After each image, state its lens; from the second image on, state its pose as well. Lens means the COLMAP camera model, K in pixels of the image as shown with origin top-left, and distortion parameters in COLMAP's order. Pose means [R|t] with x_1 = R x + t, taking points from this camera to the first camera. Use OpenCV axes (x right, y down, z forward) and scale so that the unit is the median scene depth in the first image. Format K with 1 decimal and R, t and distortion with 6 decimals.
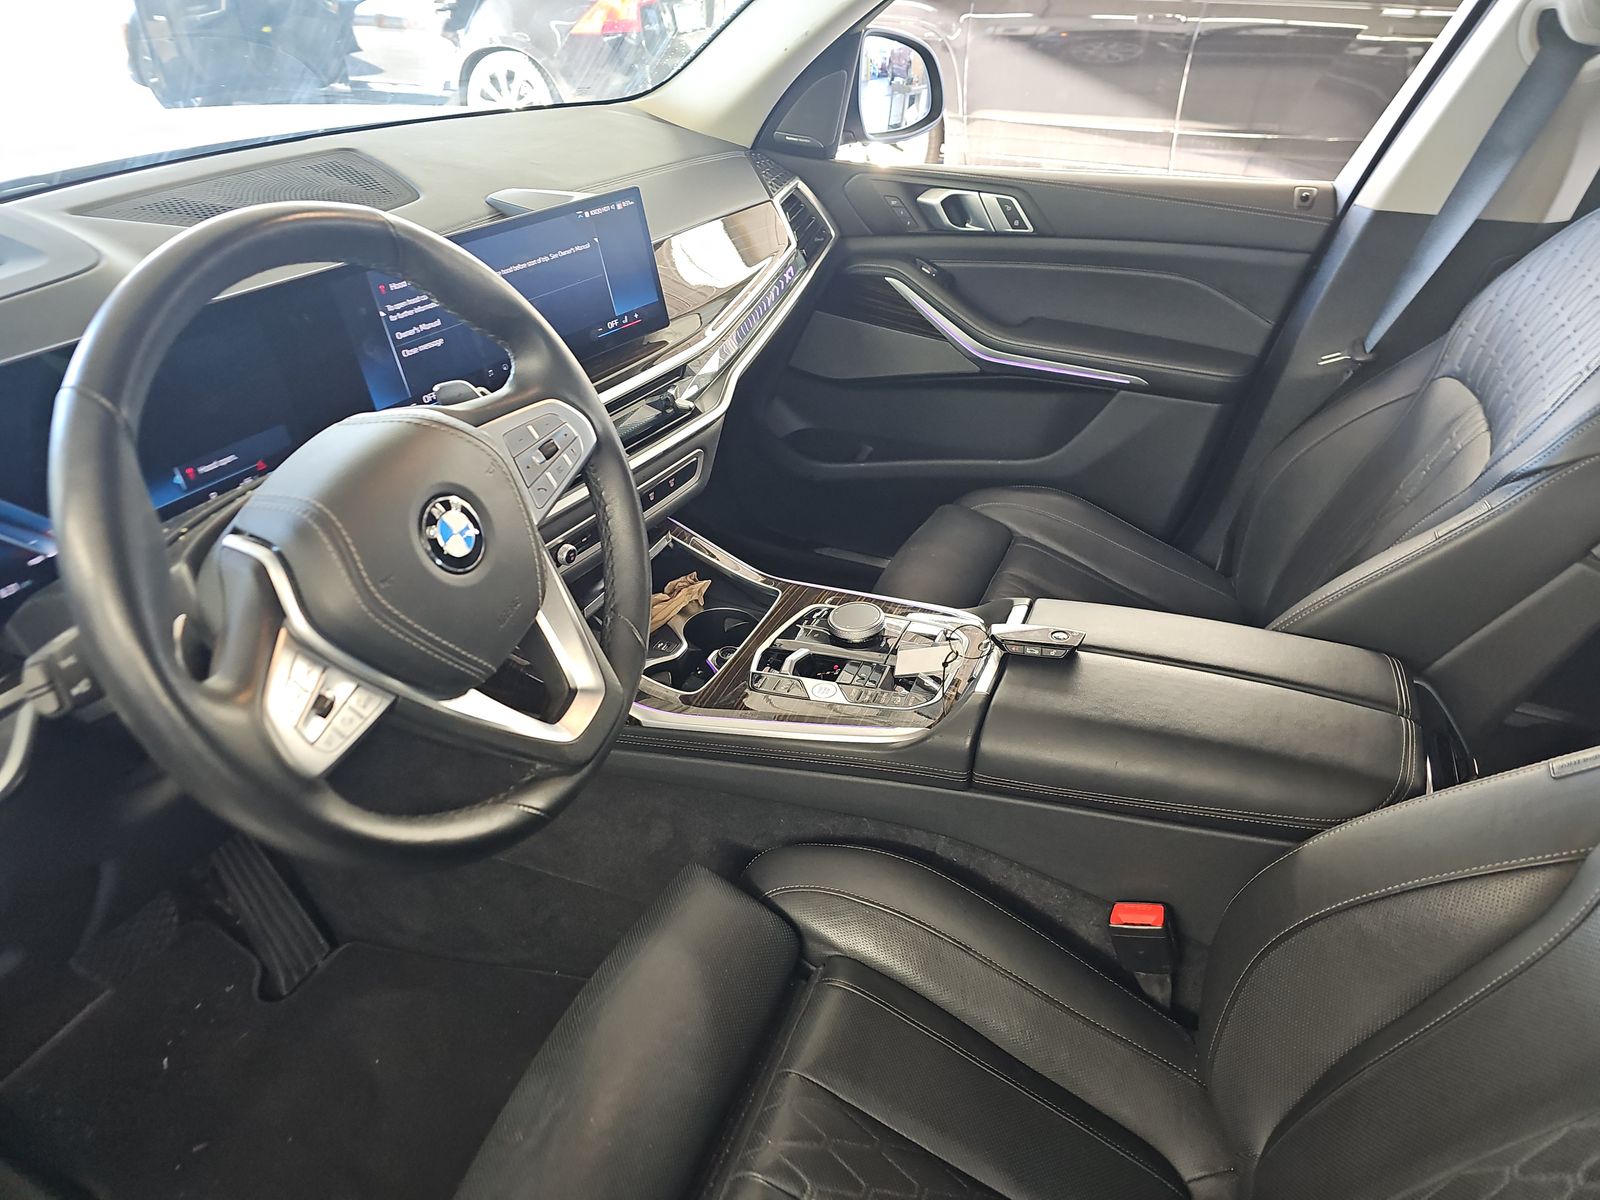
lens RADIAL K [[1101.1, 0, 799.7], [0, 1101.1, 602.3], [0, 0, 1]] dist [0.050619, -0.040710]
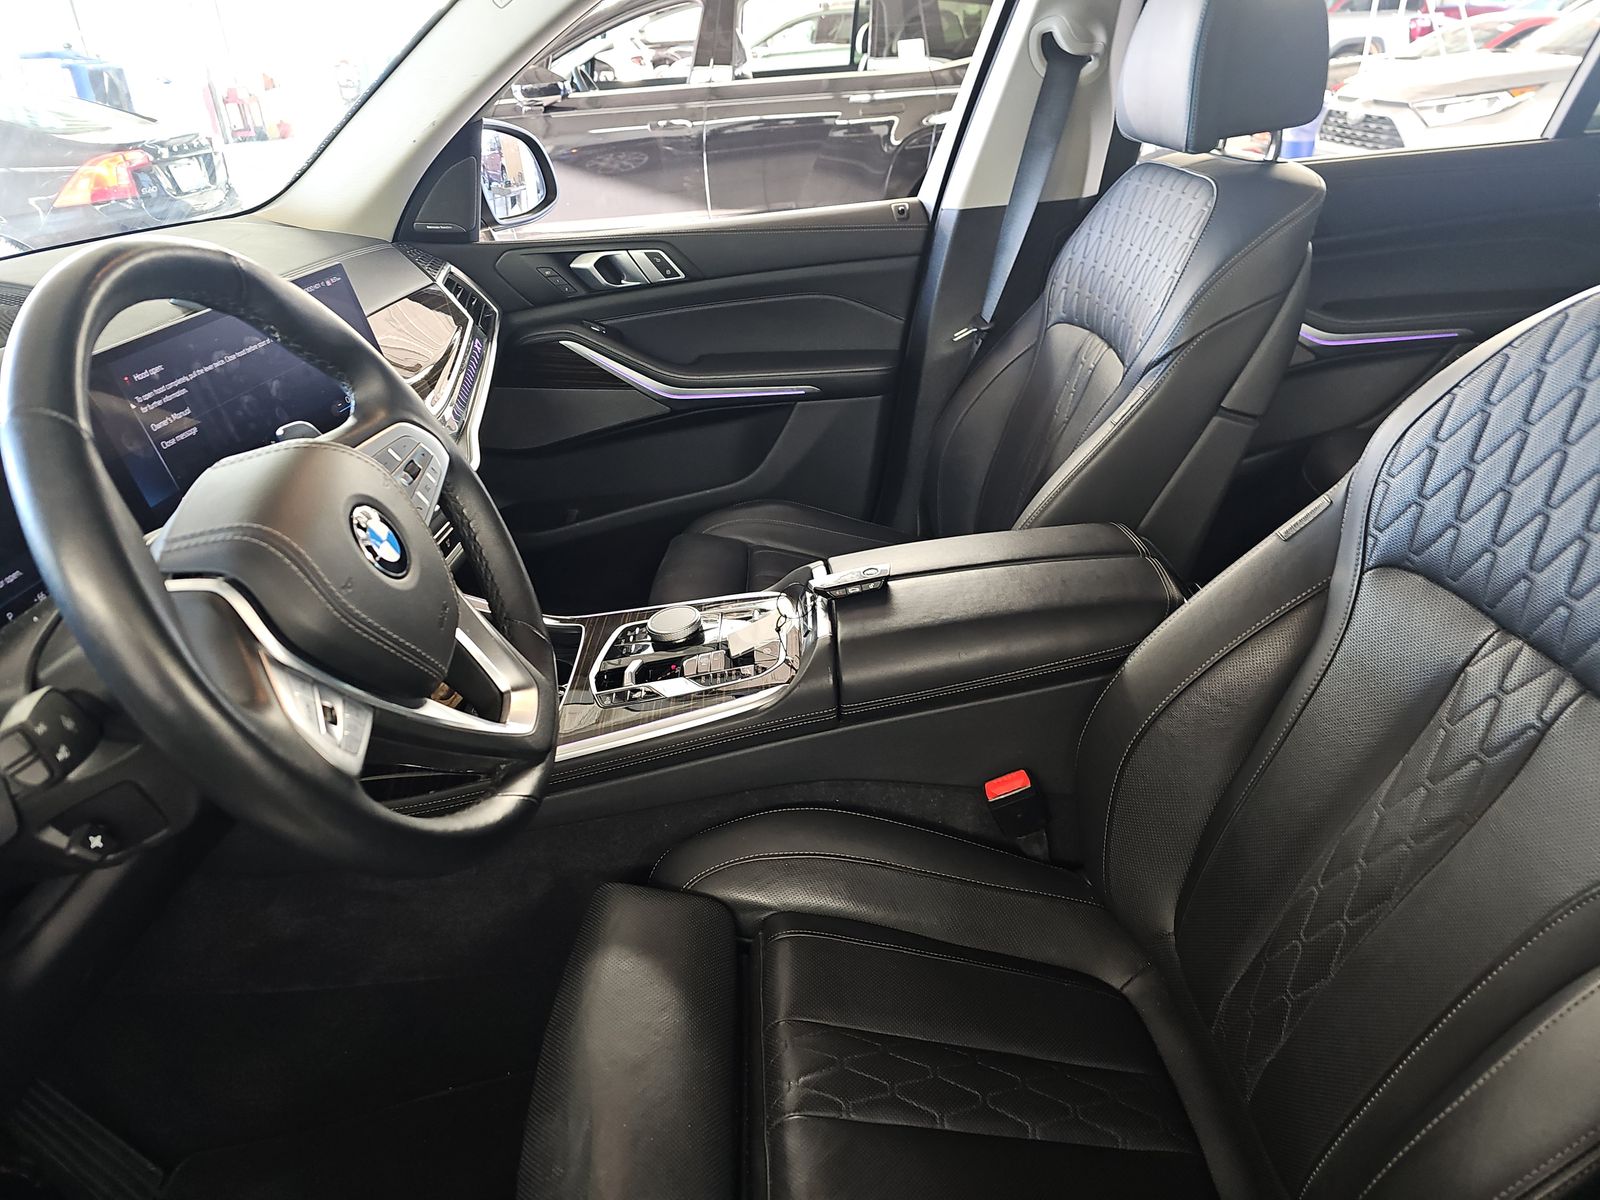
lens RADIAL K [[1101.1, 0, 810.3], [0, 1101.1, 592.7], [0, 0, 1]] dist [0.050619, -0.040710]
pose [[0.908056, -0.248523, 0.337151, -0.182182], [0.282134, 0.957865, -0.053808, 0.084315], [-0.309573, 0.143982, 0.939912, -0.024714]]
